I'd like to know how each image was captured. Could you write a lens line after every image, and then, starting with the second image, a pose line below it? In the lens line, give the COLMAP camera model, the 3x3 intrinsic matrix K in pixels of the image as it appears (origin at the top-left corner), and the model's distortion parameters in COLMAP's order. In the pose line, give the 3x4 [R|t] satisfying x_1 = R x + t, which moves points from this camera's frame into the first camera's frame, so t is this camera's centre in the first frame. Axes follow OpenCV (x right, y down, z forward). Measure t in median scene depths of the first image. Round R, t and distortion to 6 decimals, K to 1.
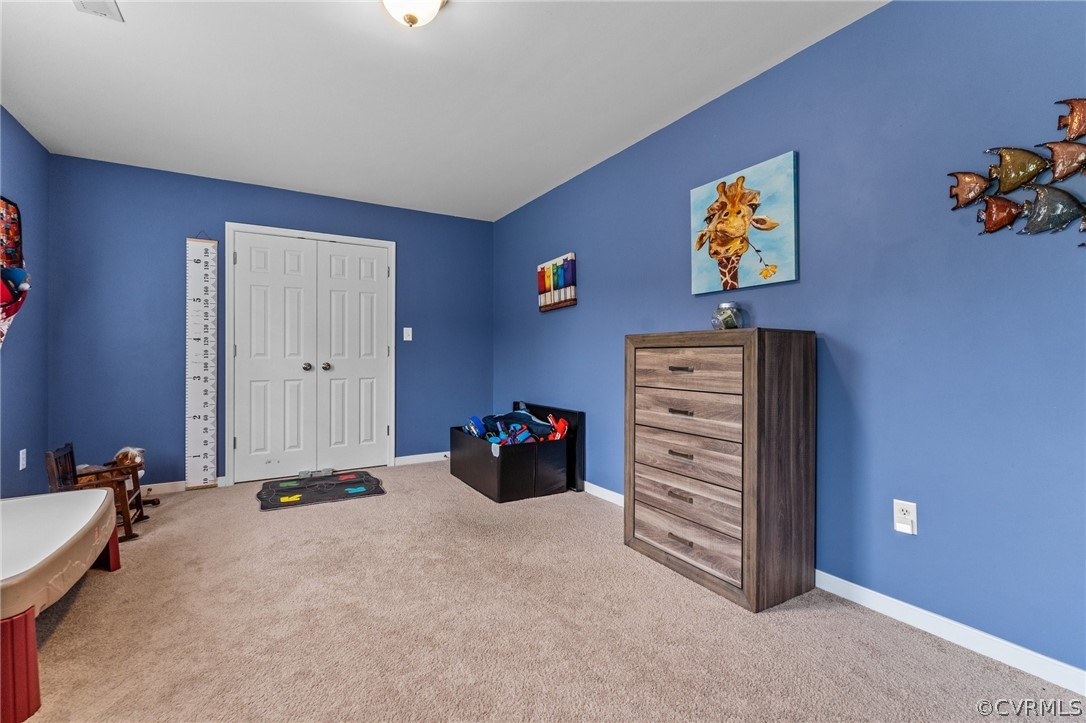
lens RADIAL K [[467.7, 0, 546.2], [0, 467.7, 354.7], [0, 0, 1]] dist [-0.007904, 0.000675]
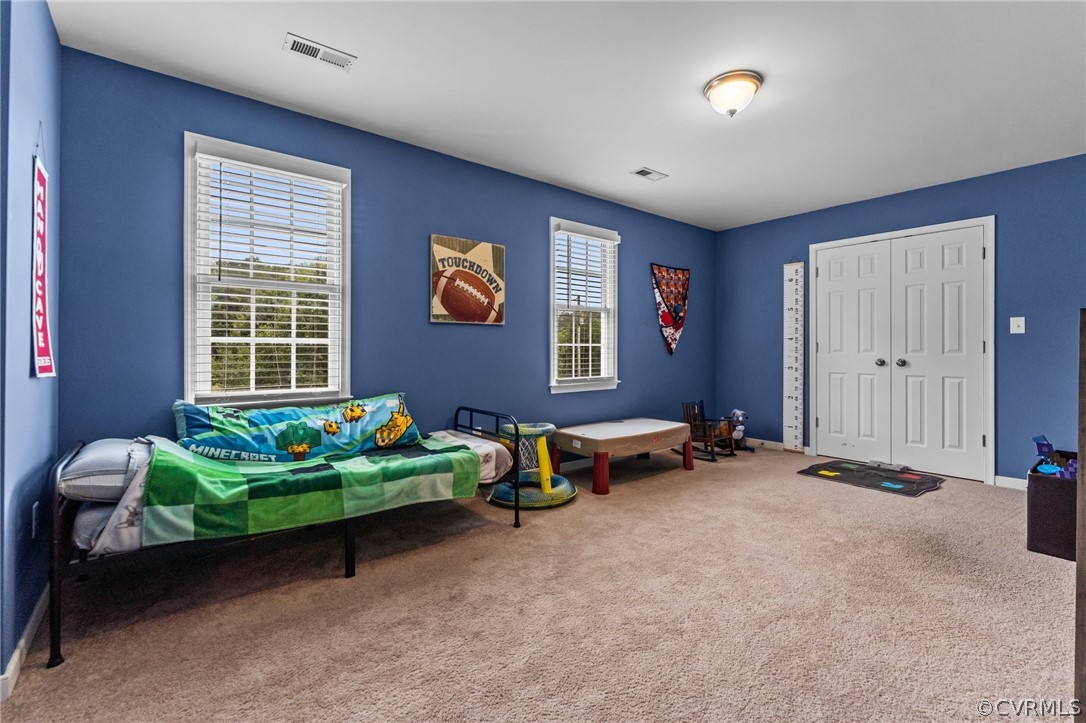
lens RADIAL K [[467.7, 0, 539.0], [0, 467.7, 346.3], [0, 0, 1]] dist [-0.007904, 0.000675]
pose [[0.135414, -0.005211, -0.990775, 0.475556], [-0.002200, 0.999982, -0.005560, -0.002764], [0.990787, 0.002933, 0.135401, 0.108740]]
